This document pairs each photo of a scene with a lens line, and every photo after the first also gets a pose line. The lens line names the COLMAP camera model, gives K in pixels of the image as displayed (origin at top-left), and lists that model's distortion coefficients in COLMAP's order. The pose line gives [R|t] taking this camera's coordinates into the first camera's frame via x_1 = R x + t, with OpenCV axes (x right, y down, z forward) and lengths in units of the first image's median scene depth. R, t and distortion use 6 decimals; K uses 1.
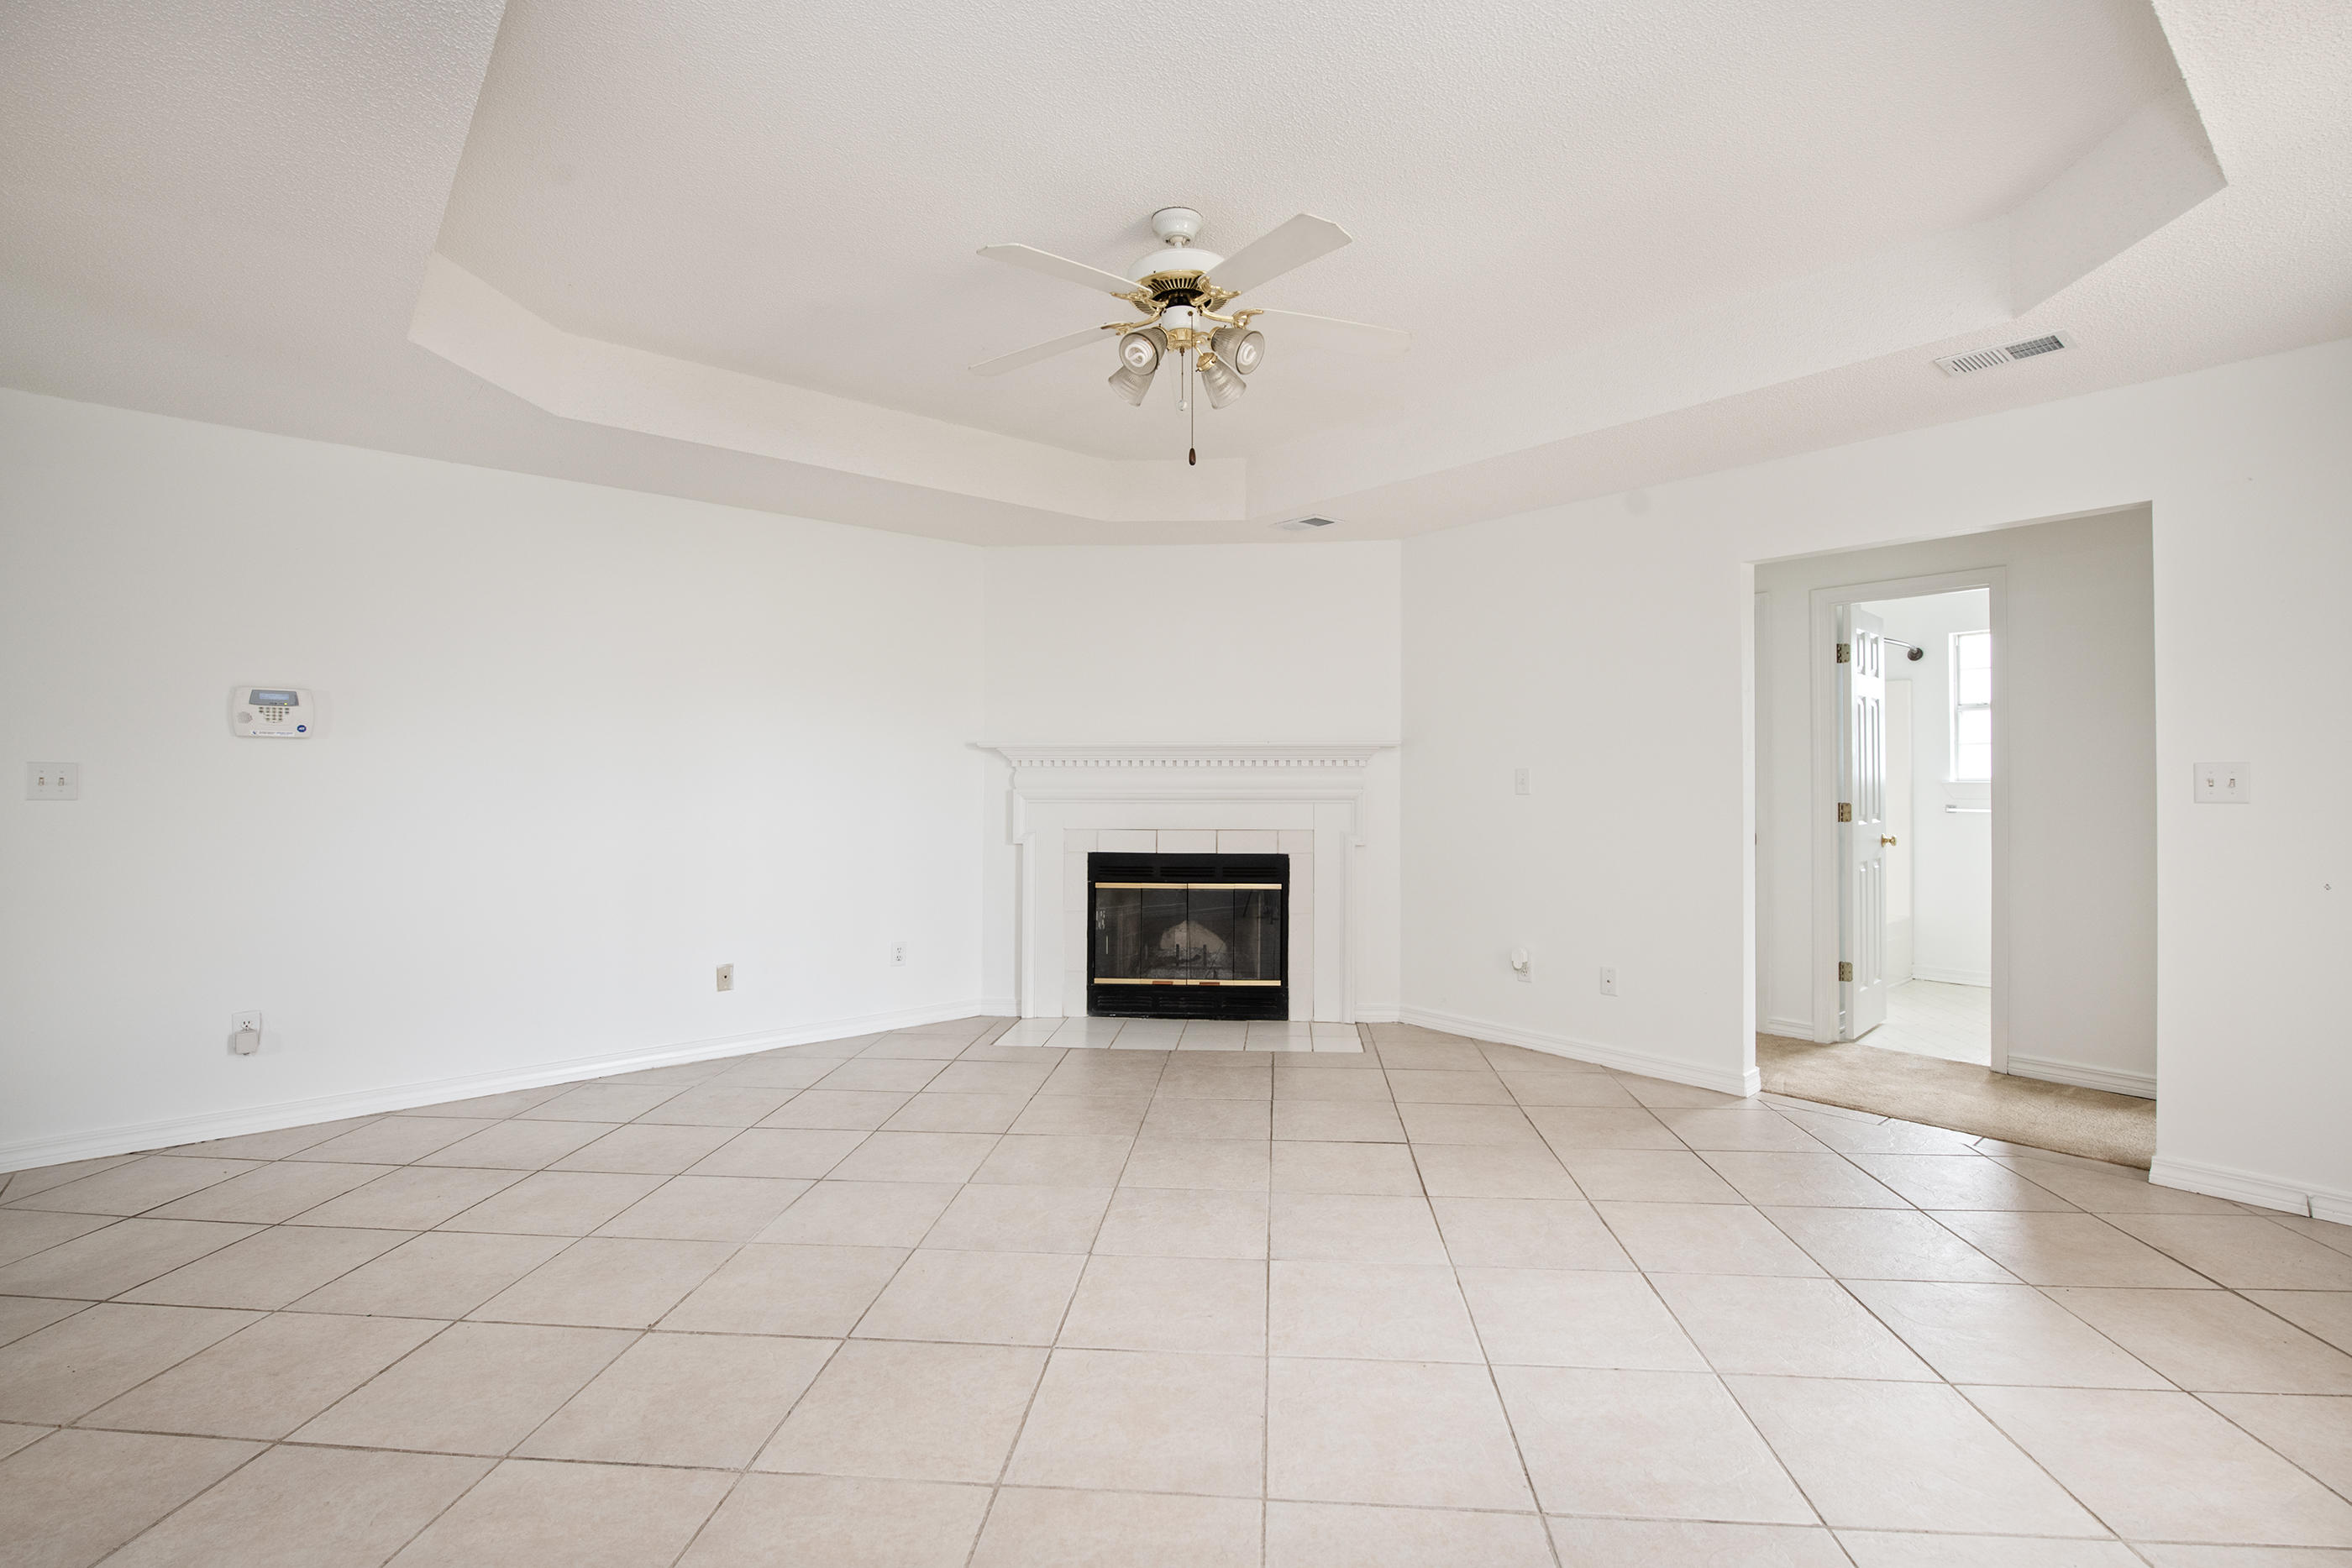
lens RADIAL K [[1135.9, 0, 1185.3], [0, 1135.9, 764.6], [0, 0, 1]] dist [-0.000233, -0.000364]
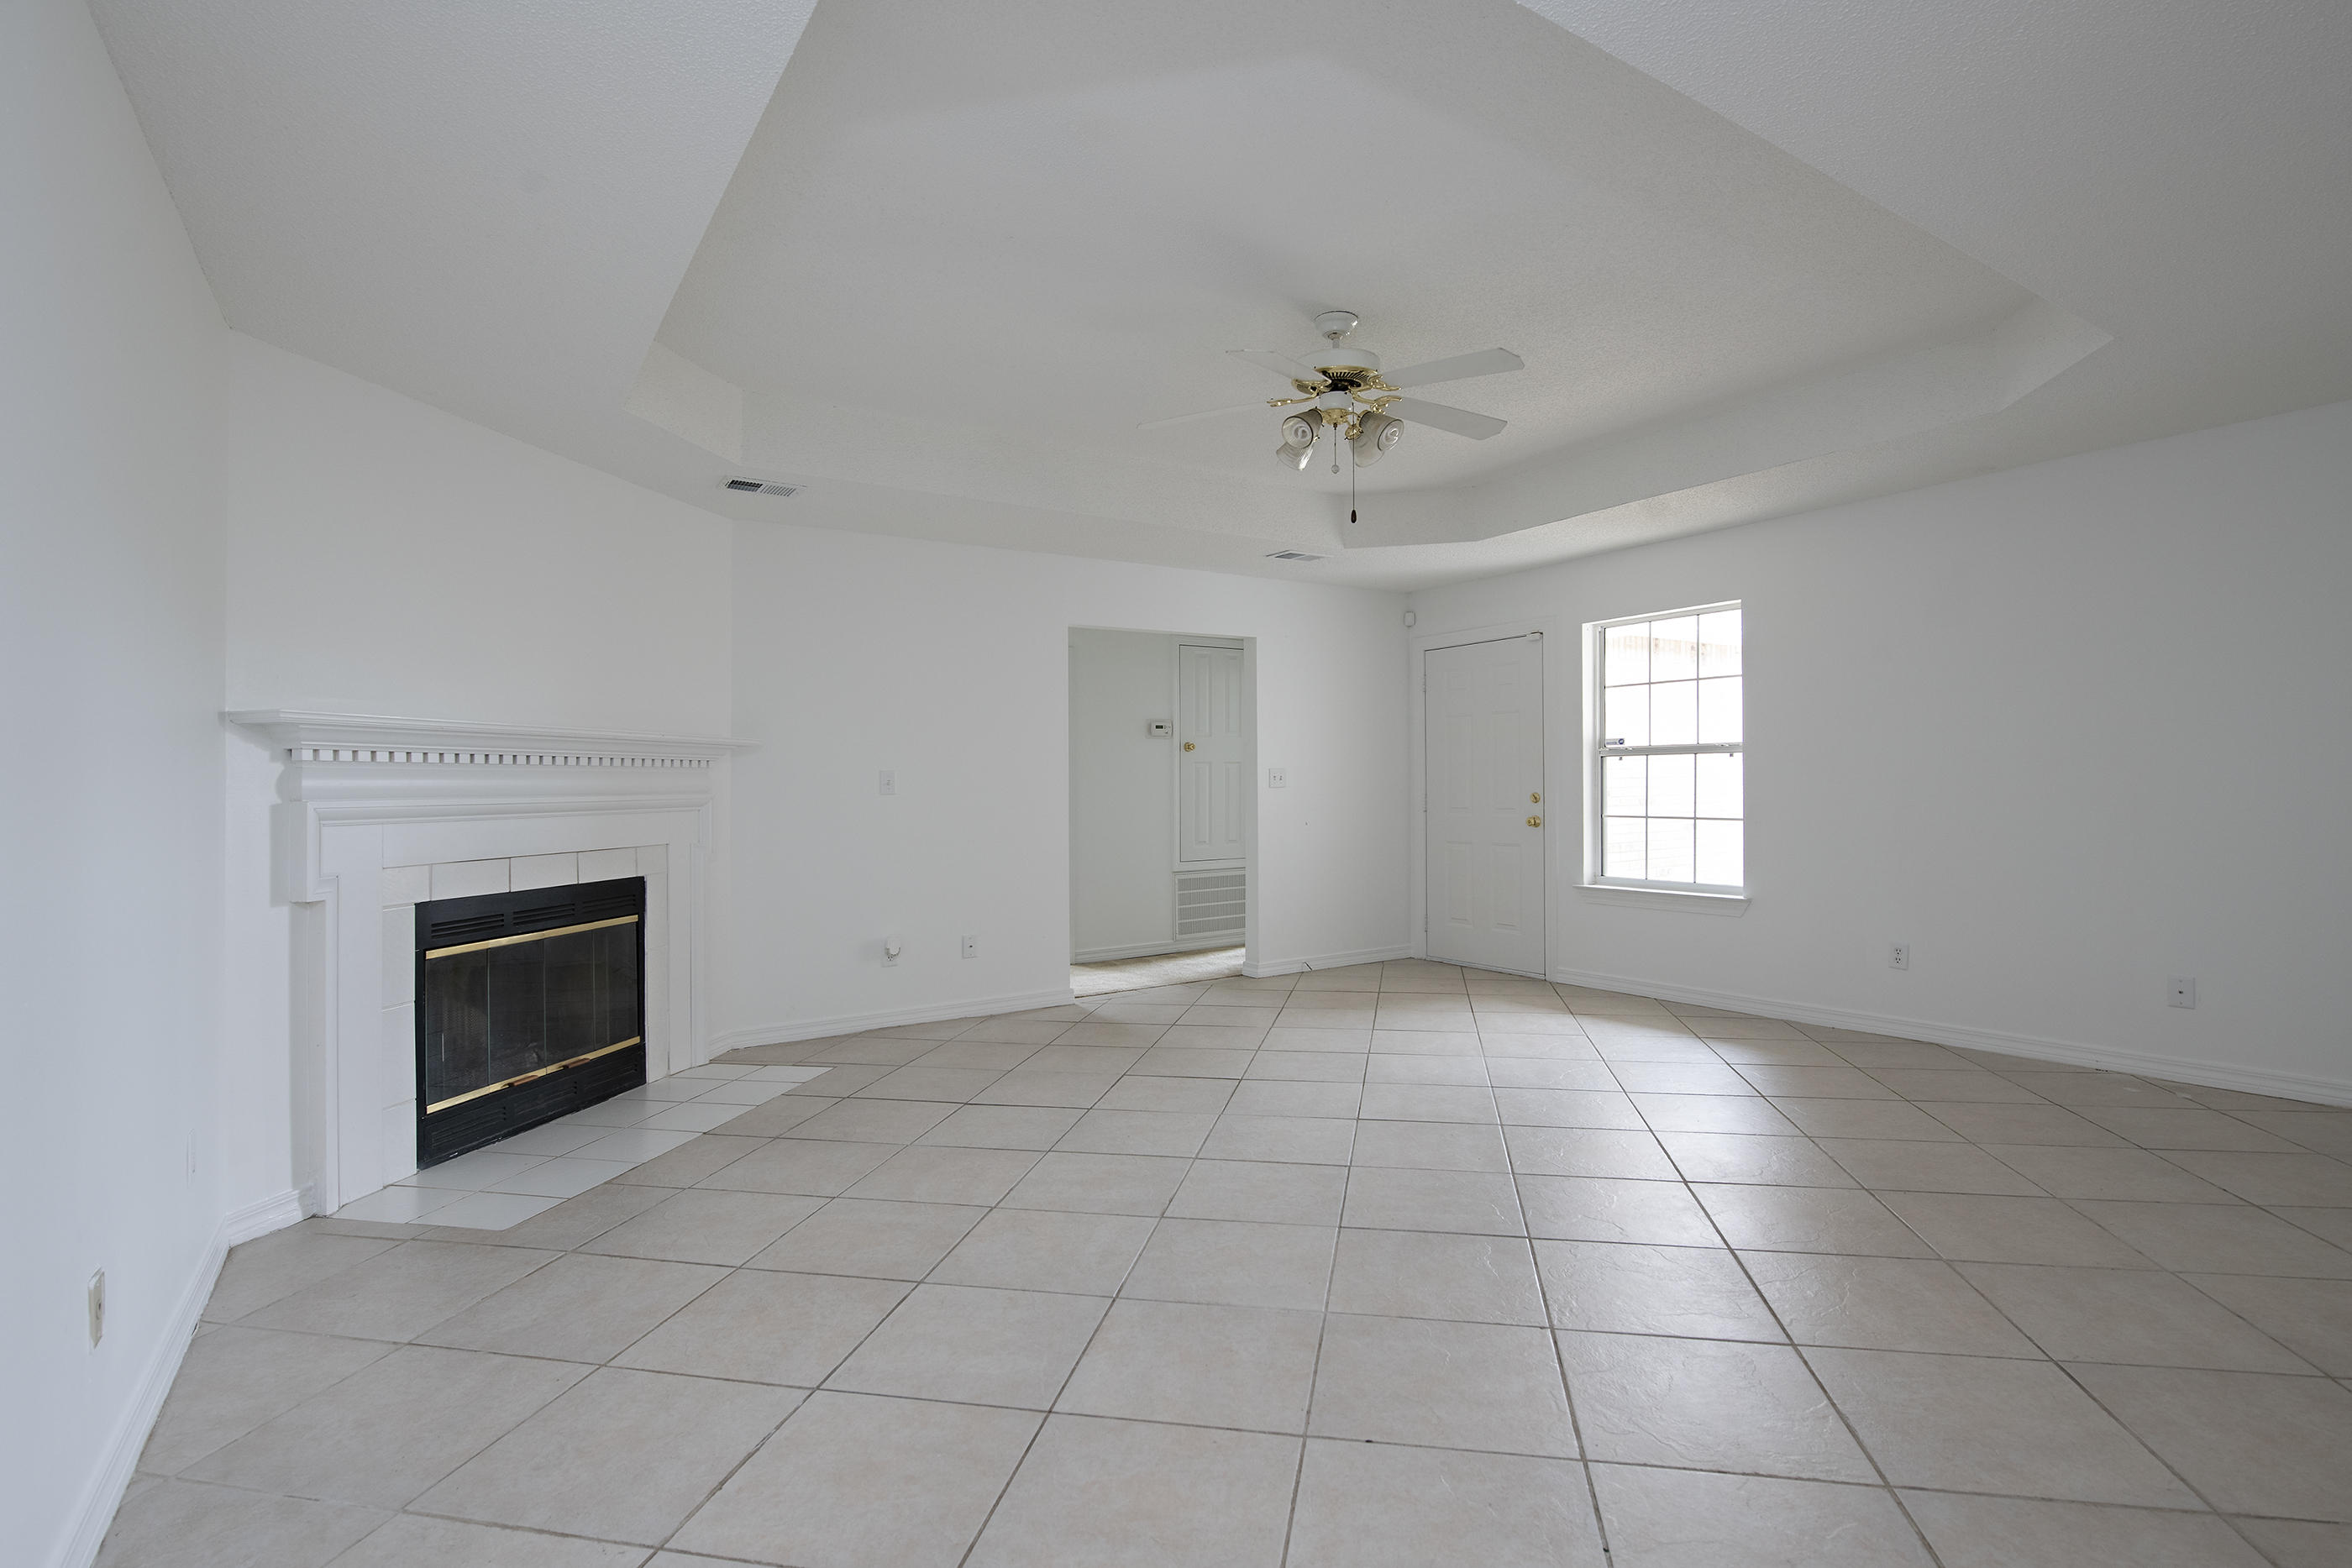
lens RADIAL K [[1090.2, 0, 1176.0], [0, 1090.2, 784.0], [0, 0, 1]] dist [-0.001570, -0.000092]
pose [[0.116116, 0.002464, 0.993233, -0.632243], [0.006233, 0.999975, -0.003209, 0.018104], [-0.993216, 0.006563, 0.116098, 0.536536]]
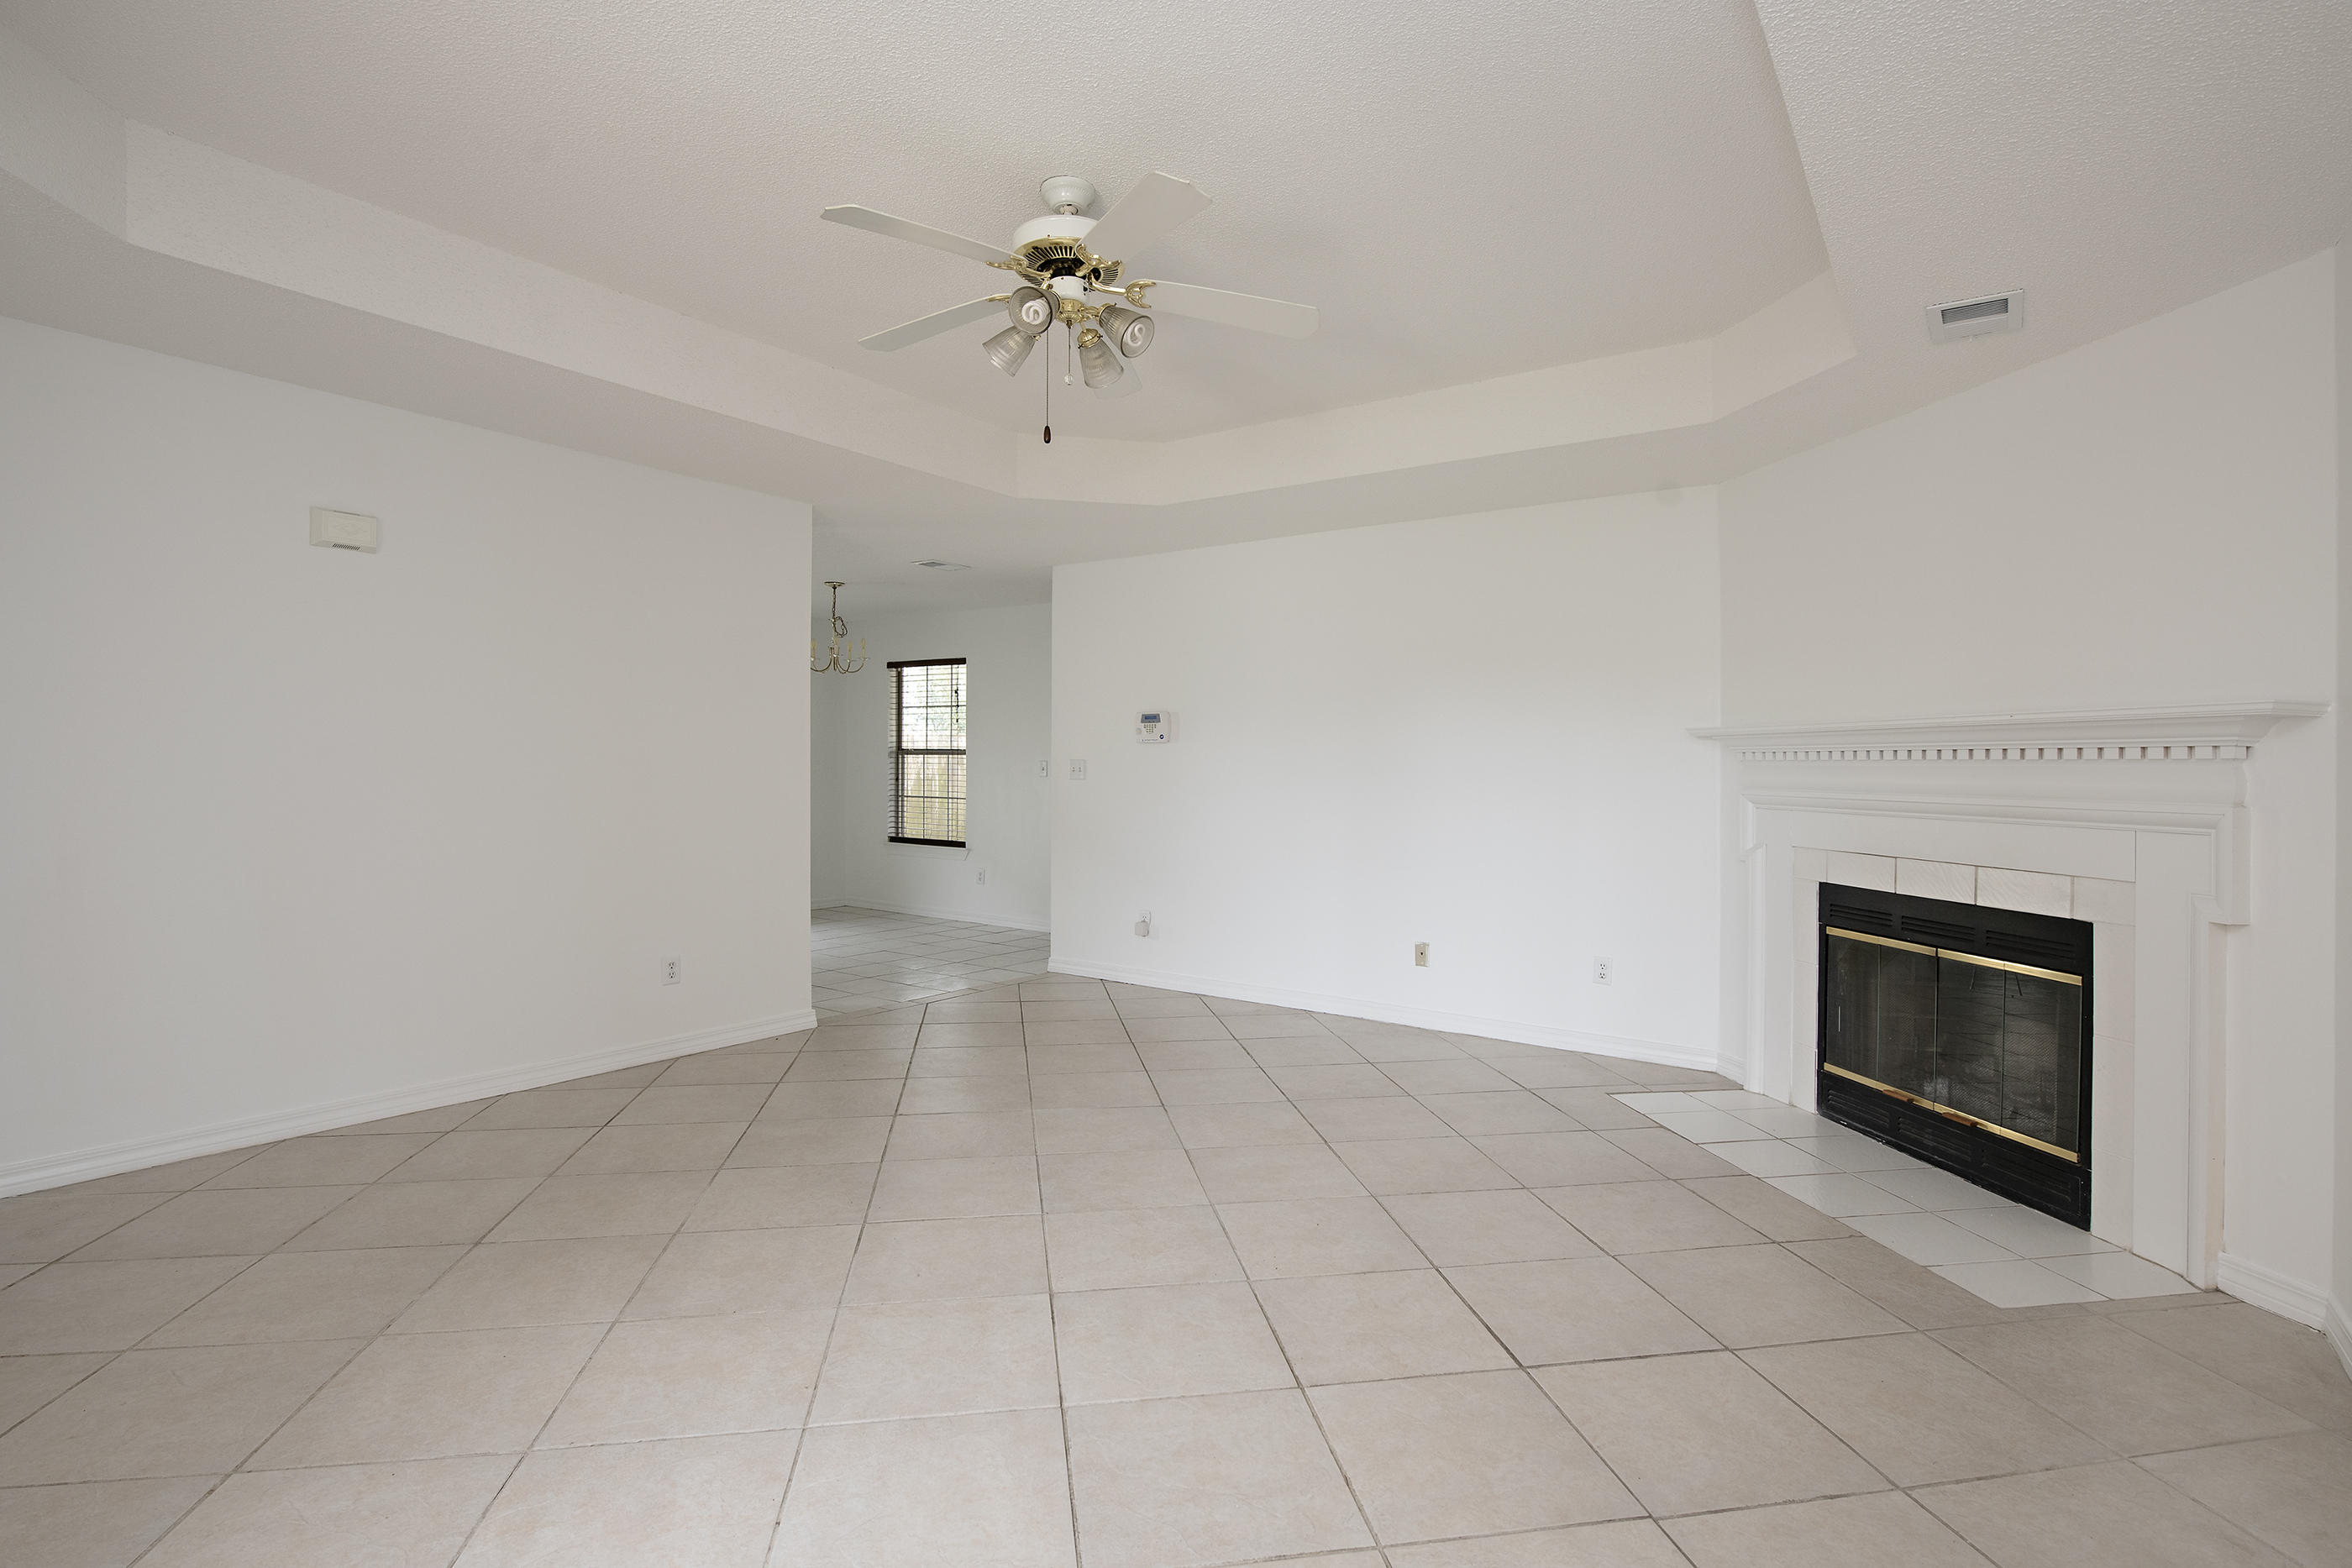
lens RADIAL K [[1082.4, 0, 1172.9], [0, 1082.4, 760.7], [0, 0, 1]] dist [0.001782, -0.000185]
pose [[0.238161, -0.004381, -0.971216, 0.484755], [-0.004249, 0.999976, -0.005552, 0.007089], [0.971216, 0.005449, 0.238137, 0.456261]]
